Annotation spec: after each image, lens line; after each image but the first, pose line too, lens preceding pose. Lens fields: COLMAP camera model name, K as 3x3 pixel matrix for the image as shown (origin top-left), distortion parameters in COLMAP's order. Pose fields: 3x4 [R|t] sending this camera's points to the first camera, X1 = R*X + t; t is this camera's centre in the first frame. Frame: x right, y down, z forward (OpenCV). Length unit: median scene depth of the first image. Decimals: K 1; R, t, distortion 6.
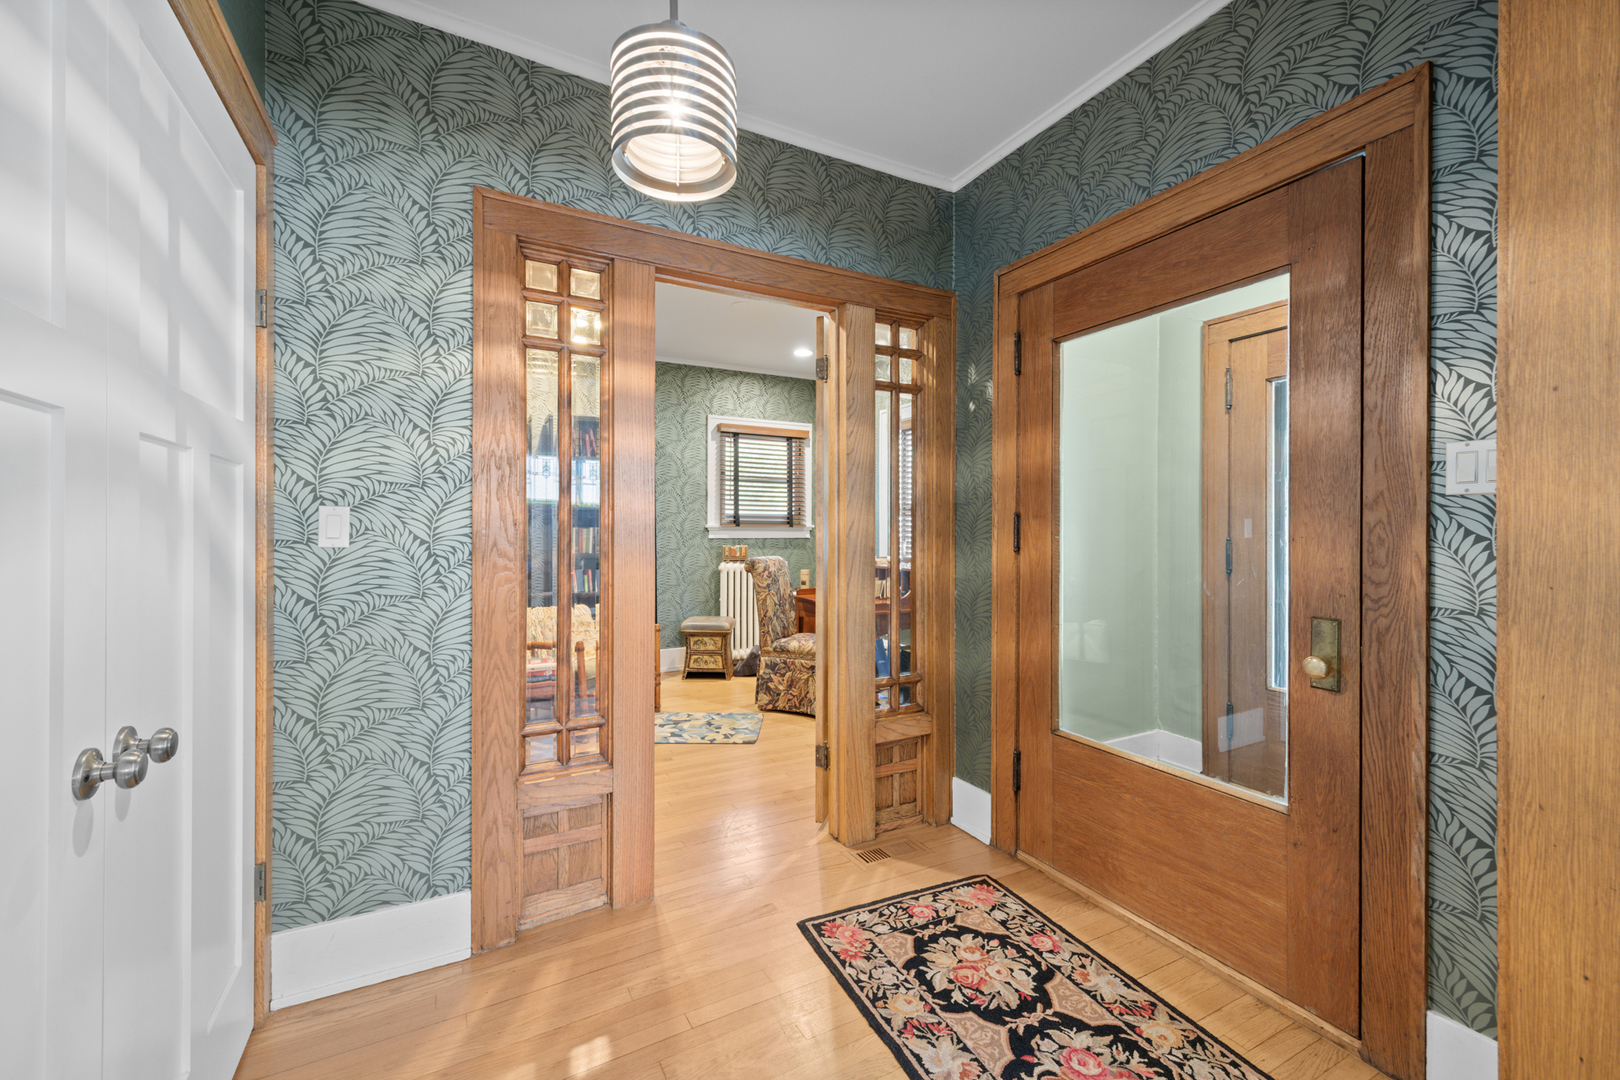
lens RADIAL K [[660.8, 0, 807.3], [0, 660.8, 534.6], [0, 0, 1]] dist [0.000144, -0.000005]
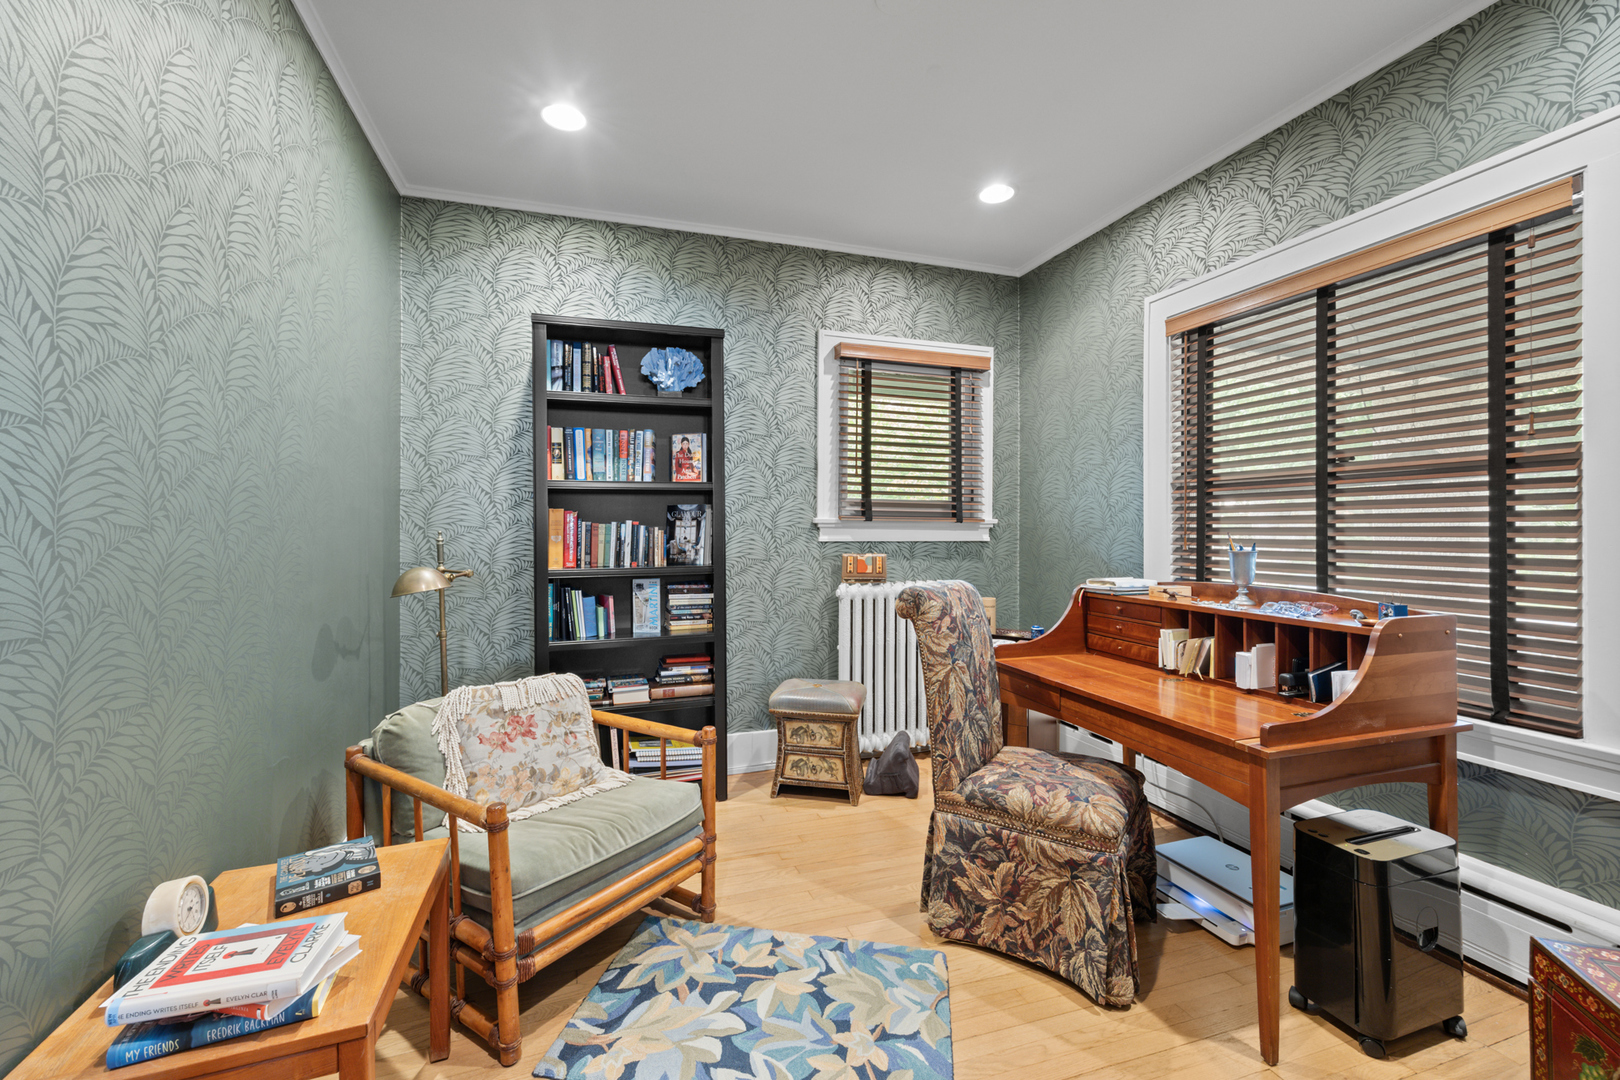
lens RADIAL K [[660.8, 0, 808.9], [0, 660.8, 534.4], [0, 0, 1]] dist [0.000144, -0.000005]
pose [[0.986997, 0.003614, -0.160701, -0.065585], [-0.003666, 0.999993, -0.000024, -0.000488], [0.160700, 0.000613, 0.987003, 0.431019]]
